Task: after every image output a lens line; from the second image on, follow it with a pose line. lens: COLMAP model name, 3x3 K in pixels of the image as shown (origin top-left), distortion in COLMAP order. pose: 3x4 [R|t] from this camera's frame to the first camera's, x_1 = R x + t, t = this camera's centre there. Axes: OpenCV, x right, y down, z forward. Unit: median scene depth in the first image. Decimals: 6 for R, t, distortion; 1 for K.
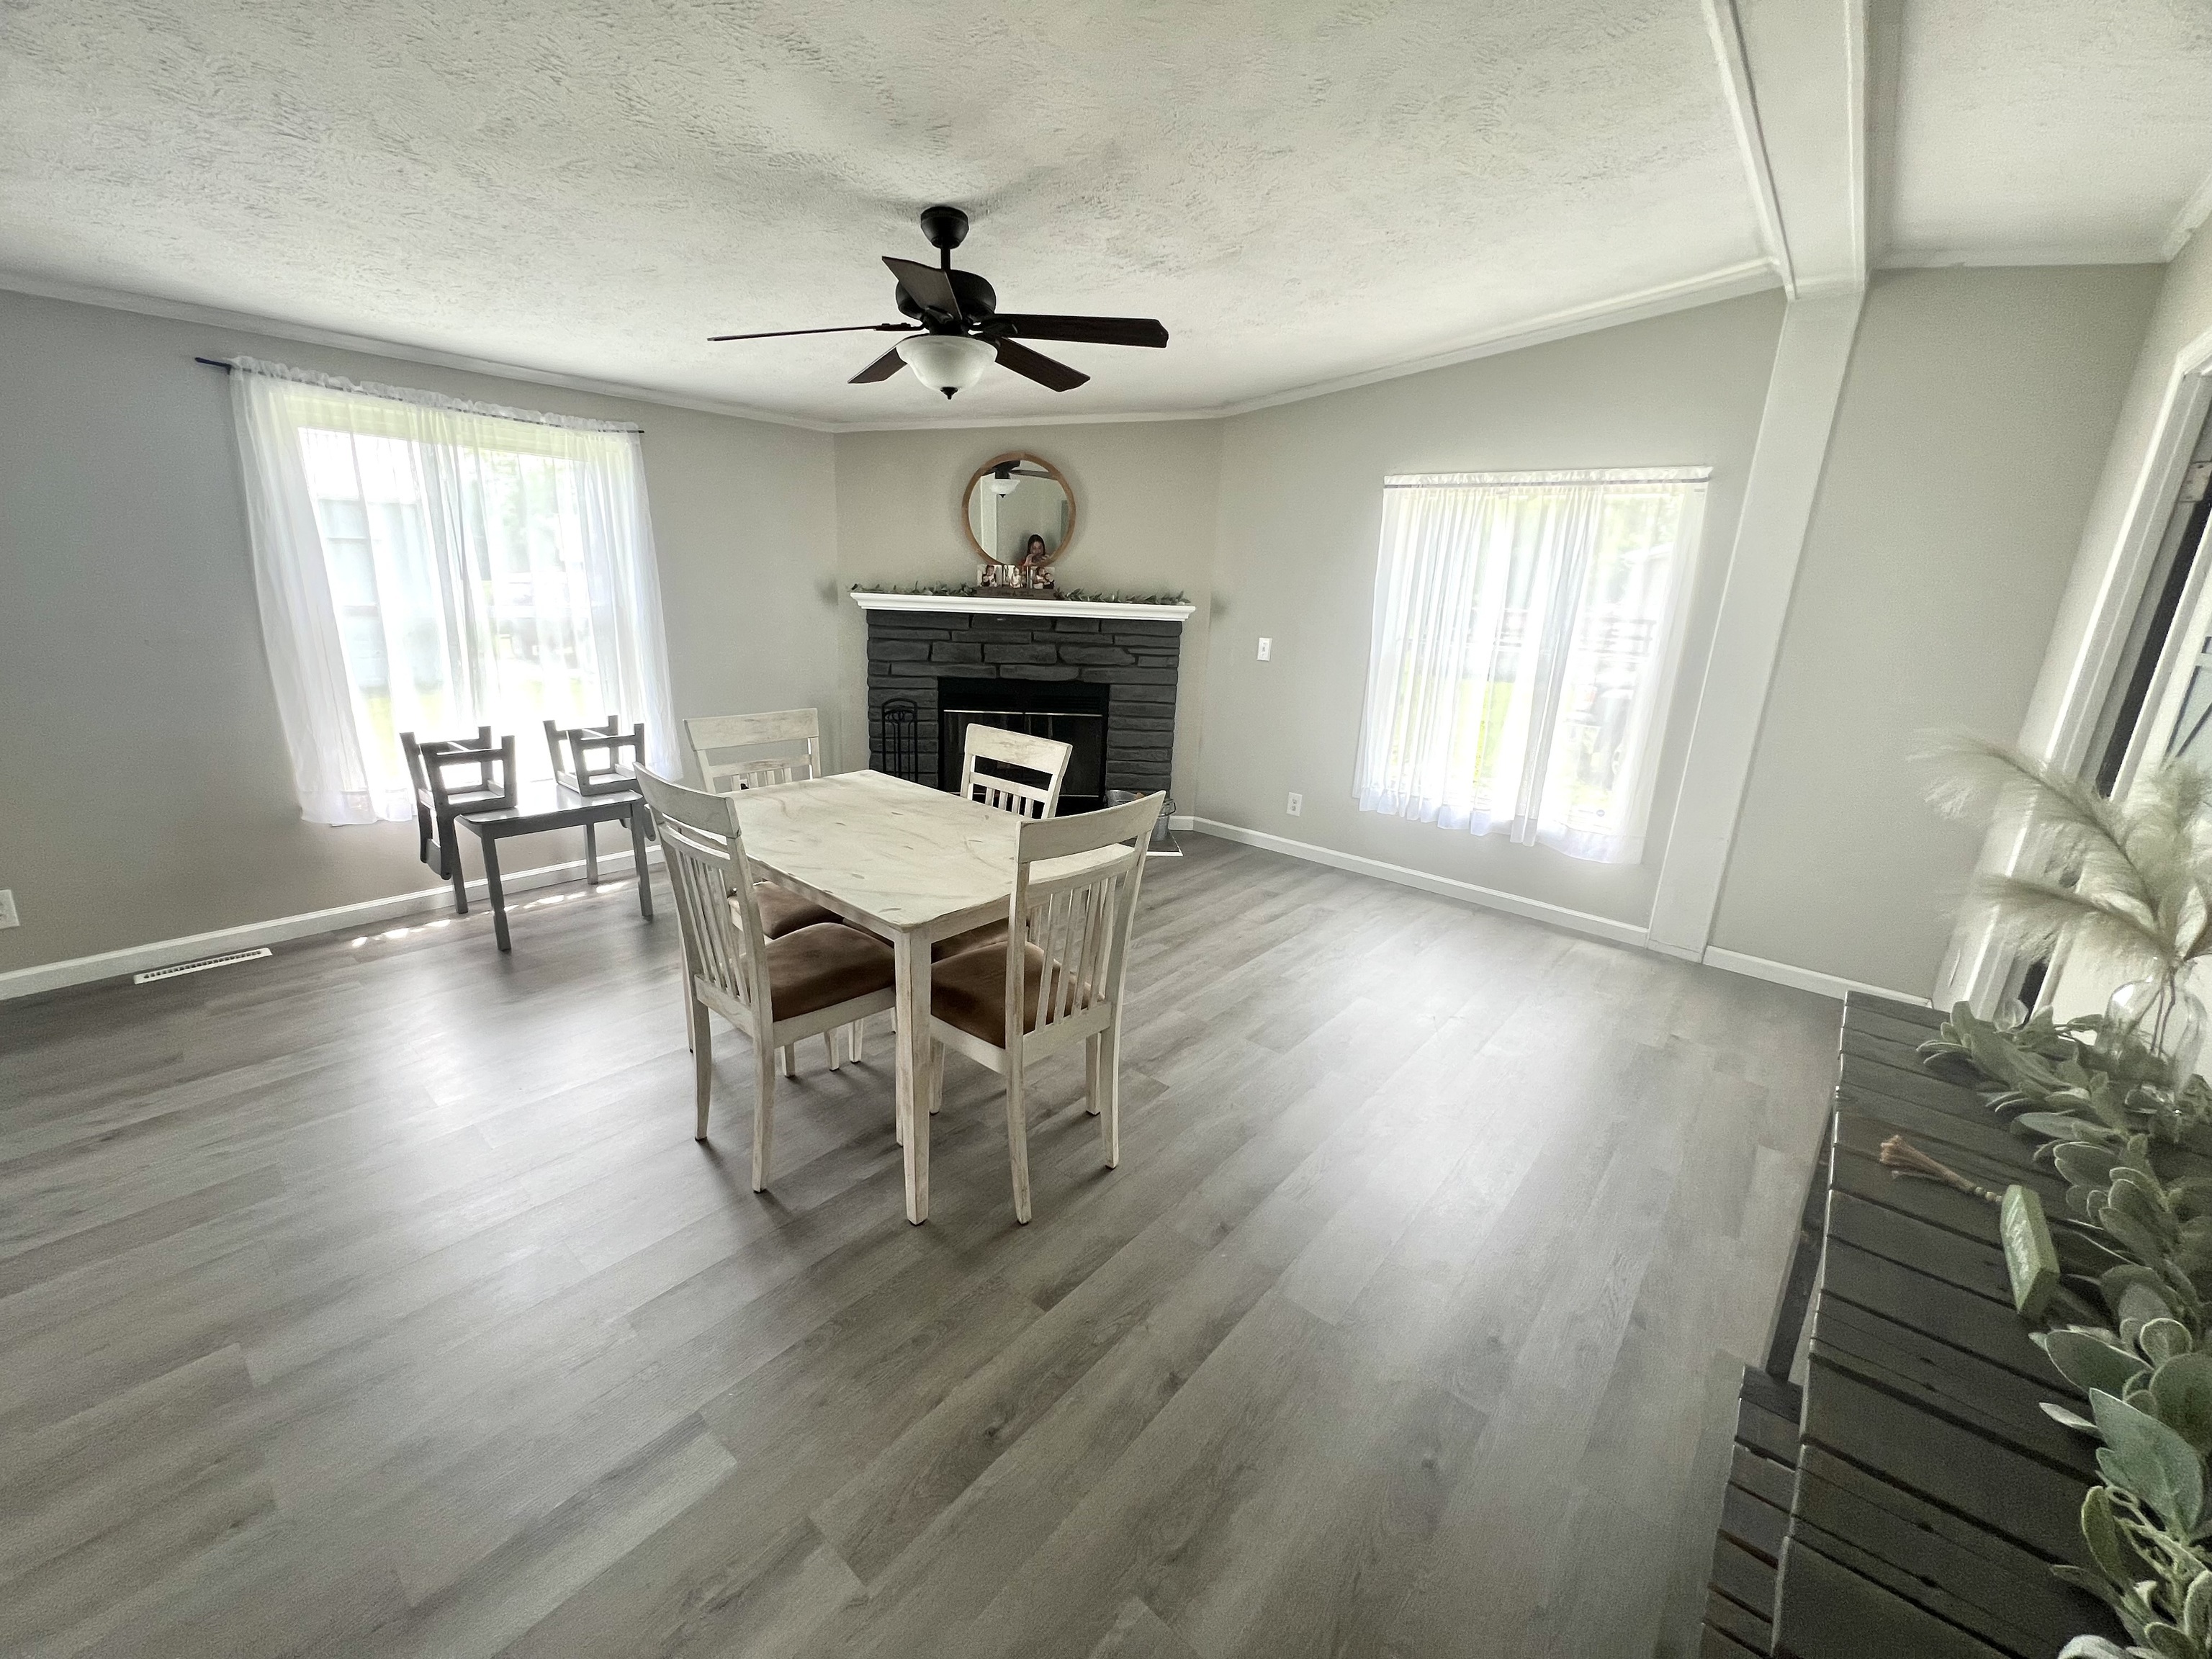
lens RADIAL K [[889.8, 0, 1094.2], [0, 889.8, 823.3], [0, 0, 1]] dist [0.002196, 0.000676]
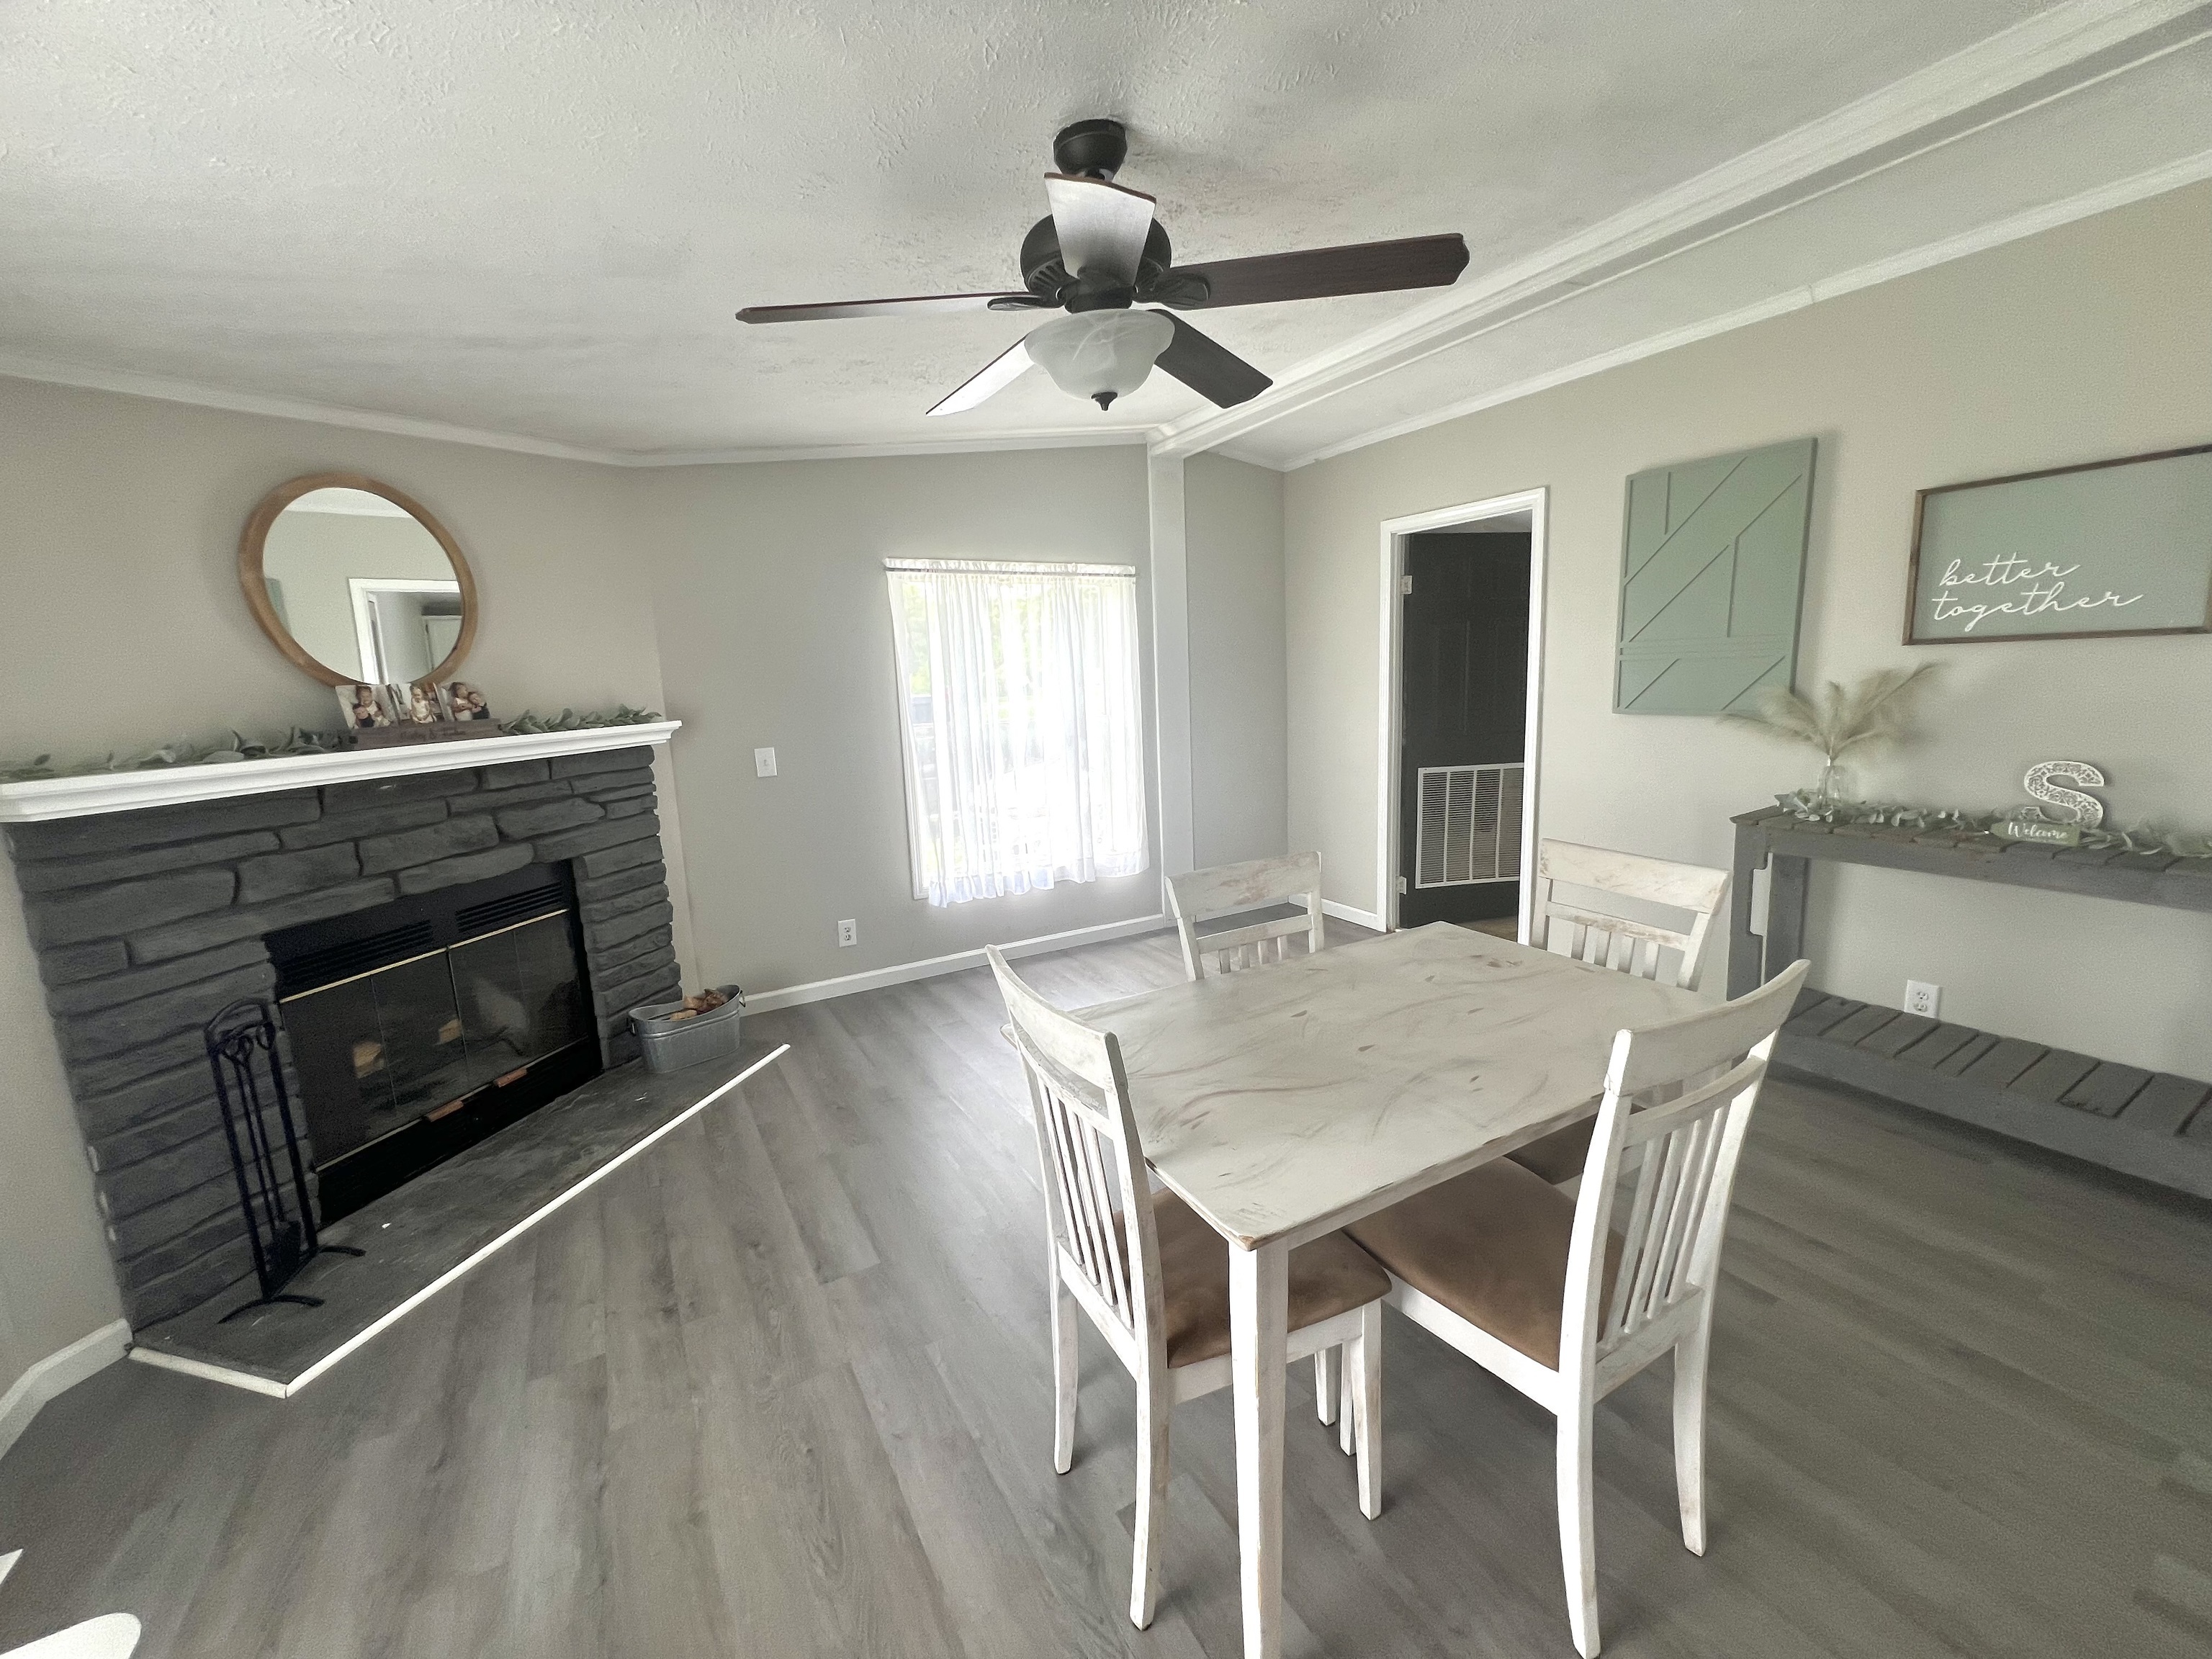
lens RADIAL K [[889.8, 0, 1098.7], [0, 889.8, 830.0], [0, 0, 1]] dist [0.002196, 0.000676]
pose [[0.332397, -0.223265, 0.916332, -0.447946], [0.308283, 0.943928, 0.118160, -0.140213], [-0.891333, 0.243214, 0.382588, 0.442773]]
